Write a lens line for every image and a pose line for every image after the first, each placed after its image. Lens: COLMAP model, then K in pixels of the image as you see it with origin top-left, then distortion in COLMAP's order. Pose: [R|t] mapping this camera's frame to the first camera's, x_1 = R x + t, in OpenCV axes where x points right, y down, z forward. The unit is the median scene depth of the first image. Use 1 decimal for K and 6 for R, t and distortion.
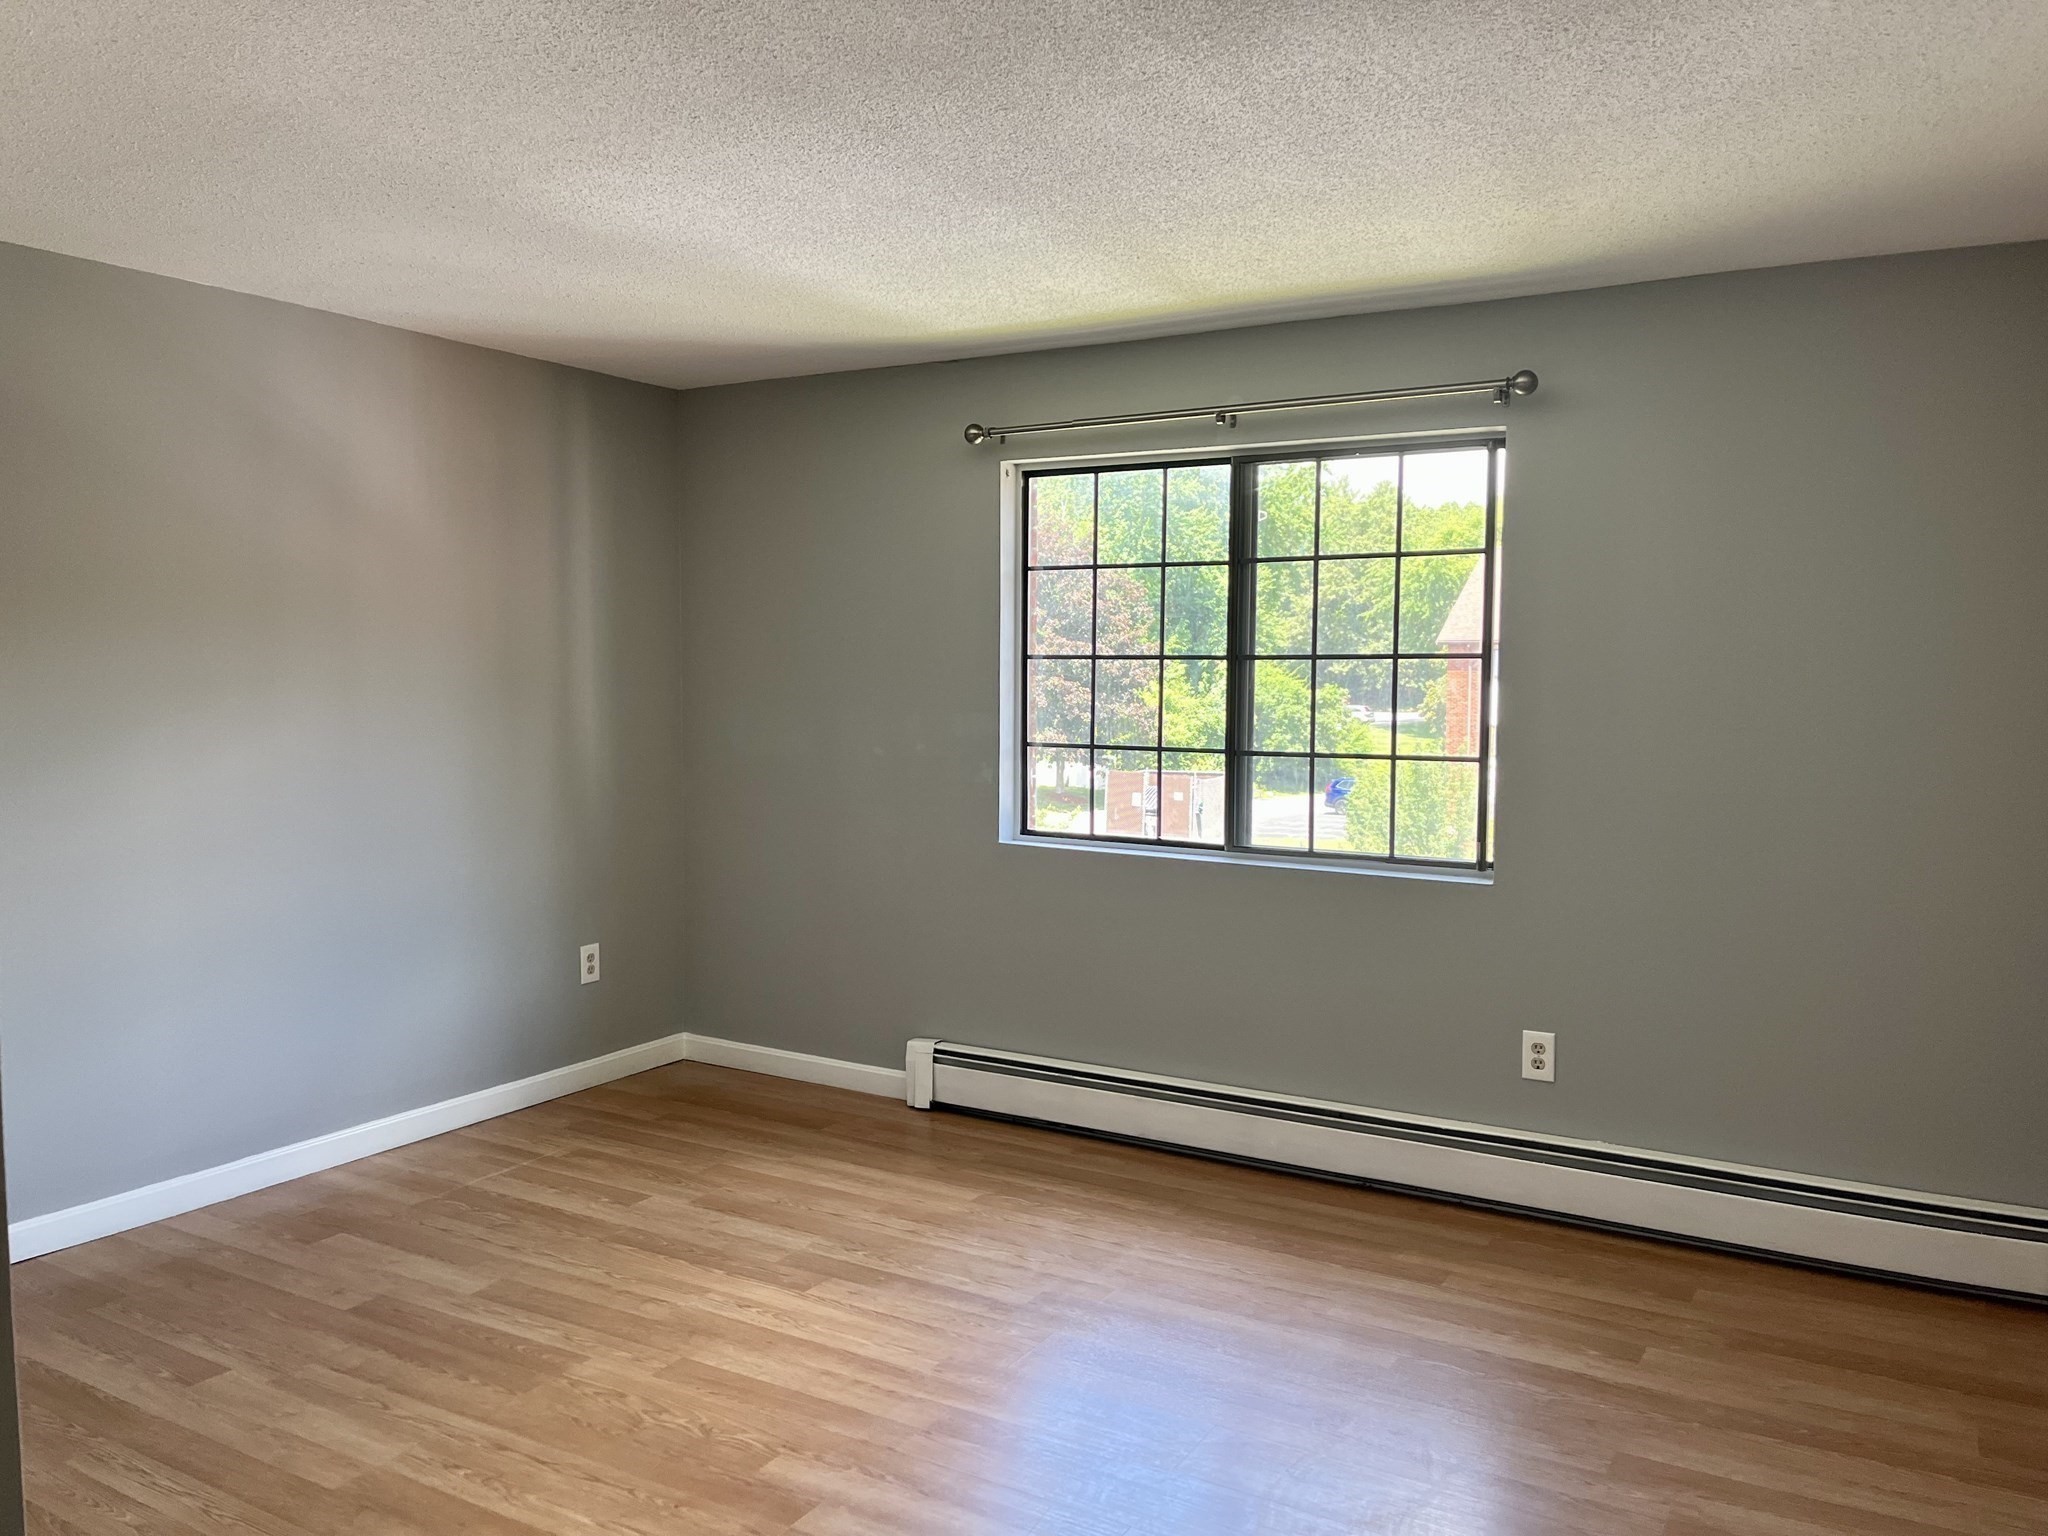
lens RADIAL K [[1567.7, 0, 1025.8], [0, 1567.7, 775.9], [0, 0, 1]] dist [0.121109, -0.157707]
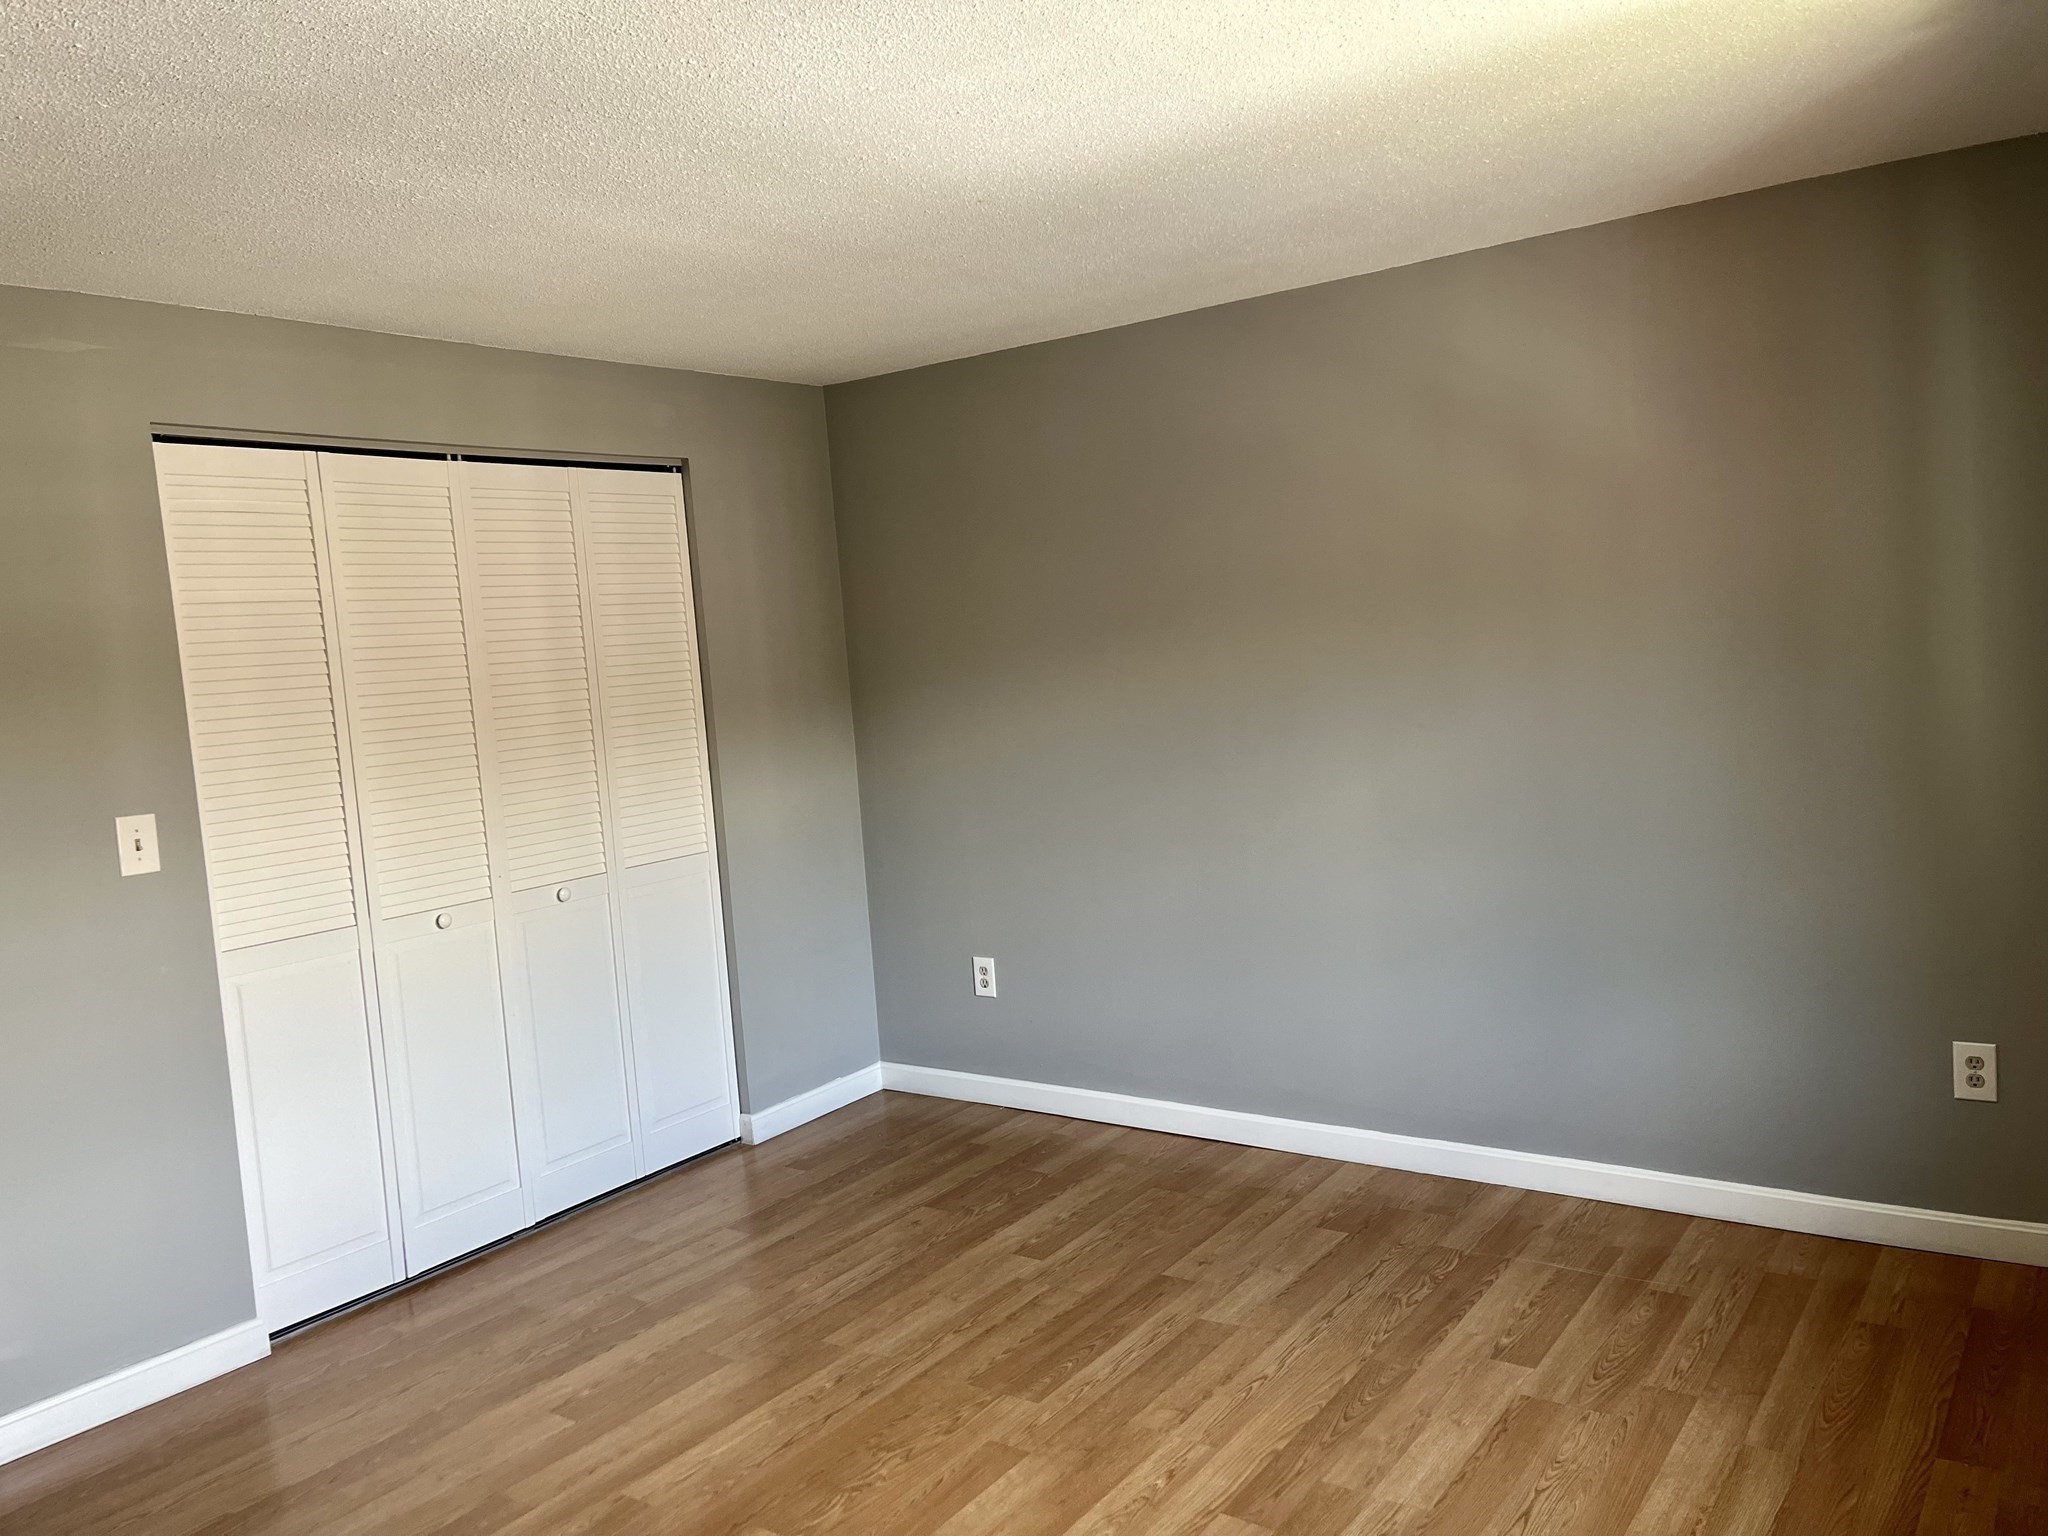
lens RADIAL K [[1578.2, 0, 1019.5], [0, 1578.2, 646.1], [0, 0, 1]] dist [-0.007918, 0.000310]
pose [[-0.076511, 0.001427, -0.997068, 0.549328], [-0.022077, 0.999751, 0.003125, -0.068677], [0.996824, 0.022251, -0.076460, 0.890943]]
